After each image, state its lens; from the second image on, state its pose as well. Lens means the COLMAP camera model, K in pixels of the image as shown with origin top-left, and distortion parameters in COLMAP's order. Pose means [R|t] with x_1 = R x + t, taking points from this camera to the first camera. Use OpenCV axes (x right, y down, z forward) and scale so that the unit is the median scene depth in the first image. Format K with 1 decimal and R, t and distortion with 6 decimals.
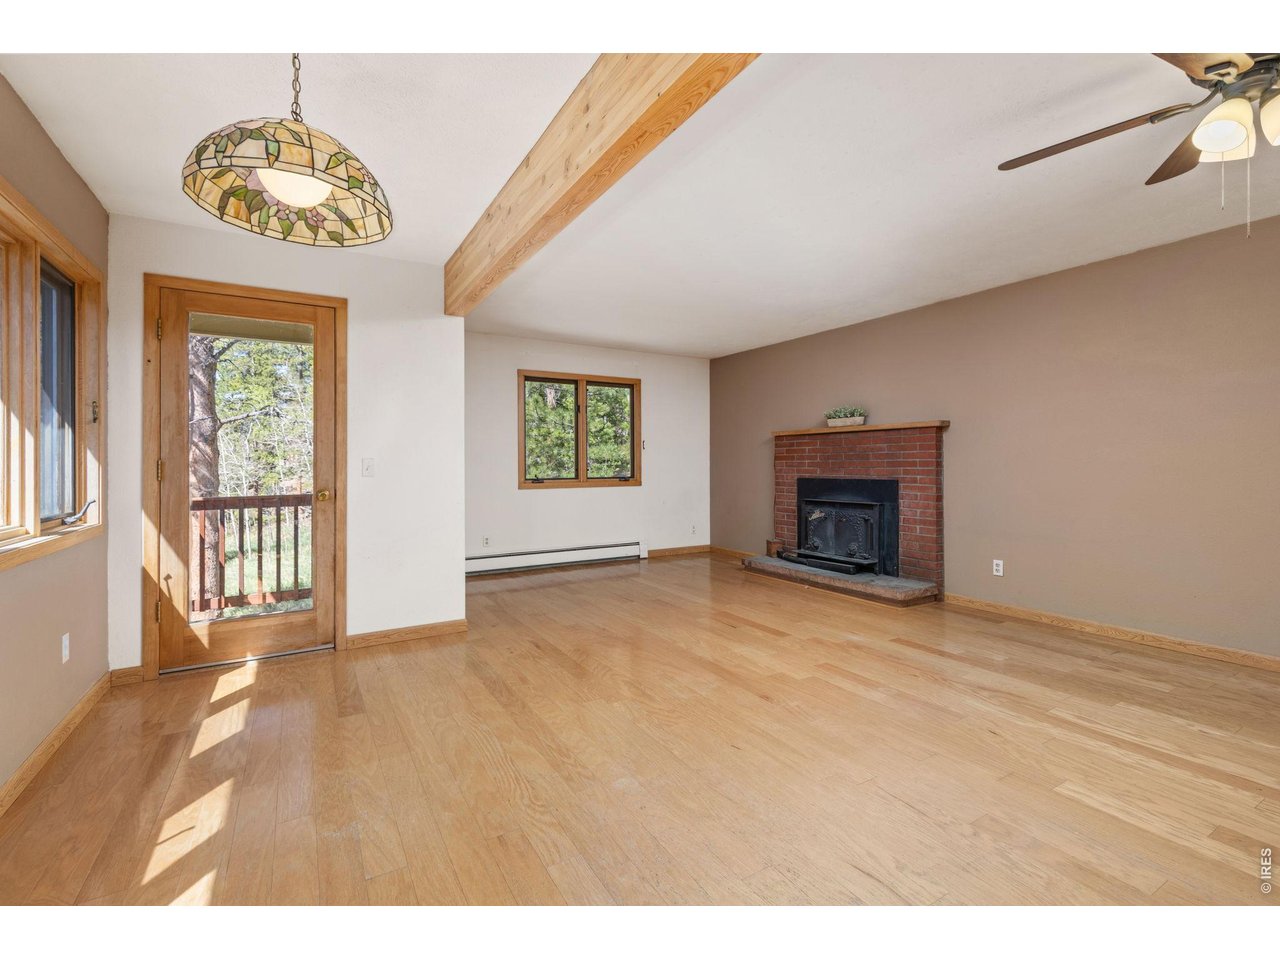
lens RADIAL K [[580.2, 0, 642.2], [0, 580.2, 462.9], [0, 0, 1]] dist [0.005790, 0.000416]
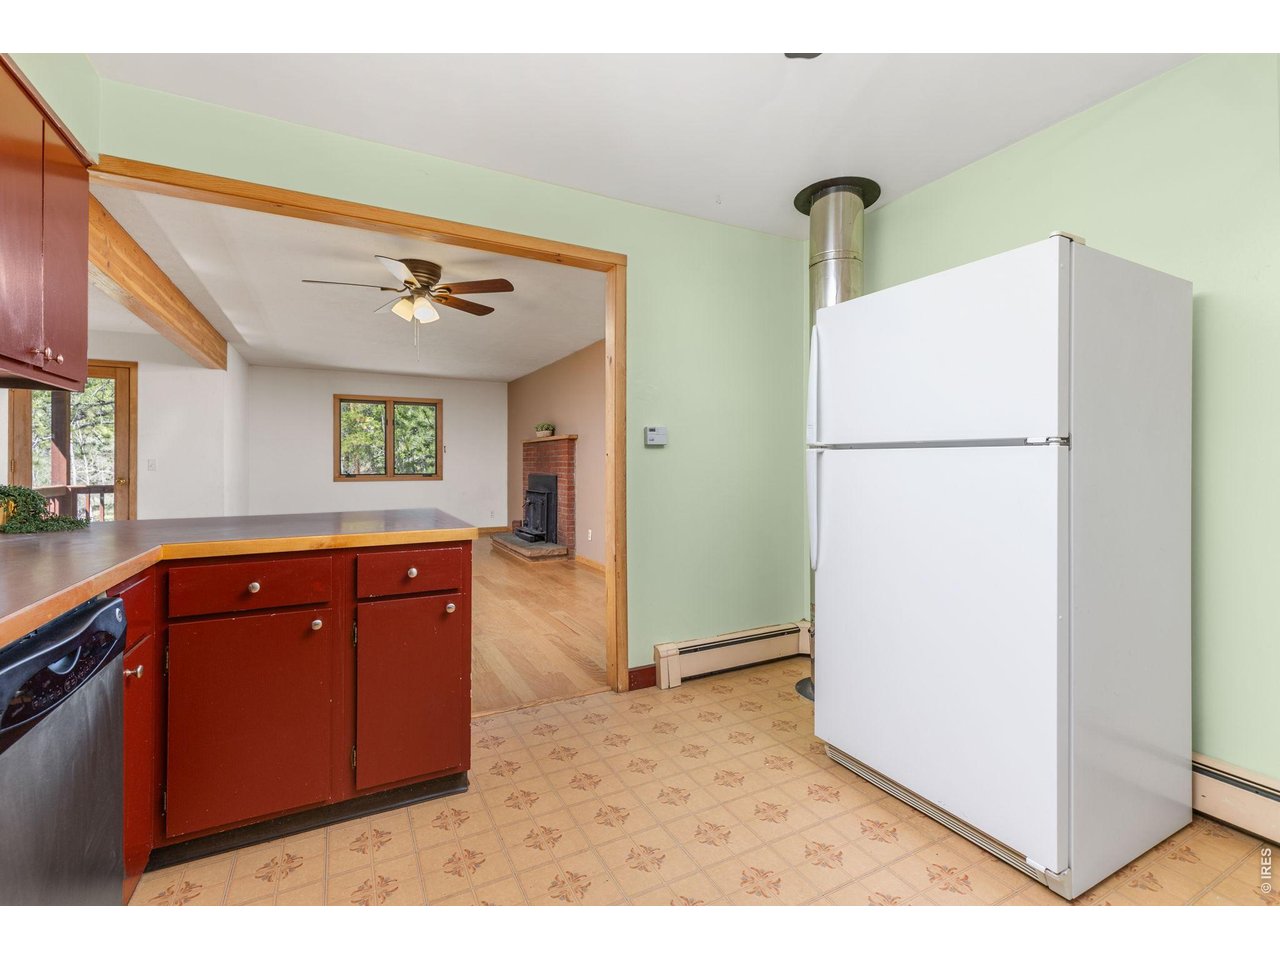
lens RADIAL K [[580.2, 0, 642.2], [0, 580.2, 462.9], [0, 0, 1]] dist [0.005790, 0.000416]
pose [[0.998983, 0.003540, -0.044943, 0.689329], [-0.003477, 0.999993, 0.001494, -0.004351], [0.044948, -0.001336, 0.998988, -0.400529]]
